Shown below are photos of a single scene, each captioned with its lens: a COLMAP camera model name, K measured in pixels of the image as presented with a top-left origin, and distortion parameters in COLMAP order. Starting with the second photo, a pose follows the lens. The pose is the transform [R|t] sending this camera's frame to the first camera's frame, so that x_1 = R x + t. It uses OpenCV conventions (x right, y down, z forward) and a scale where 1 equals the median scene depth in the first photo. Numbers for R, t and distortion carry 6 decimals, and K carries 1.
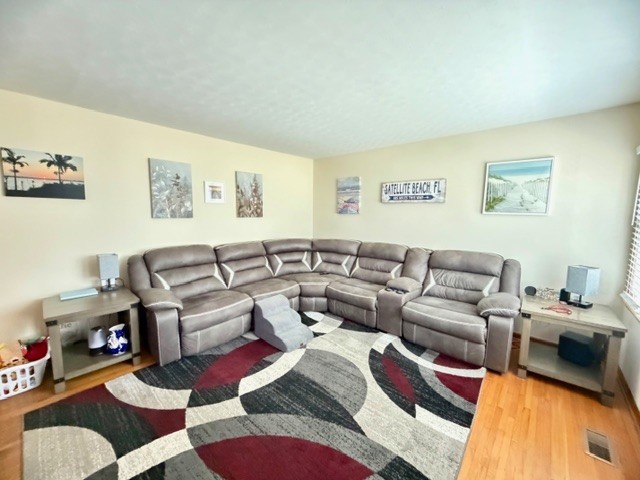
lens RADIAL K [[257.9, 0, 317.7], [0, 257.9, 238.3], [0, 0, 1]] dist [0.005804, -0.000169]
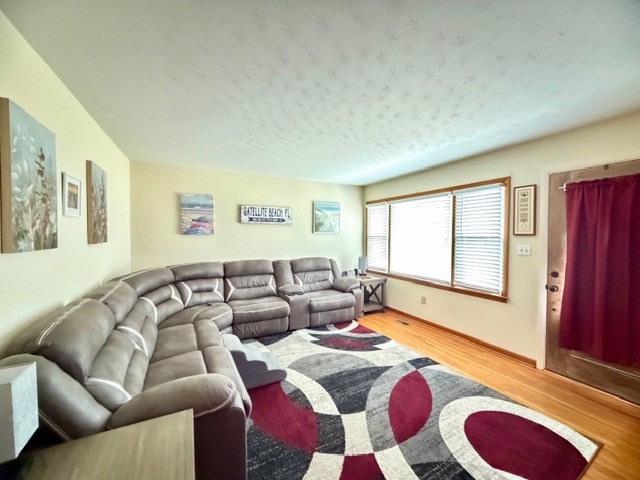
lens RADIAL K [[257.9, 0, 317.9], [0, 257.9, 241.2], [0, 0, 1]] dist [0.005804, -0.000169]
pose [[0.344043, -0.040804, 0.938067, -0.812716], [0.096331, 0.995318, 0.007964, -0.052916], [-0.933999, 0.087625, 0.346363, 0.433669]]
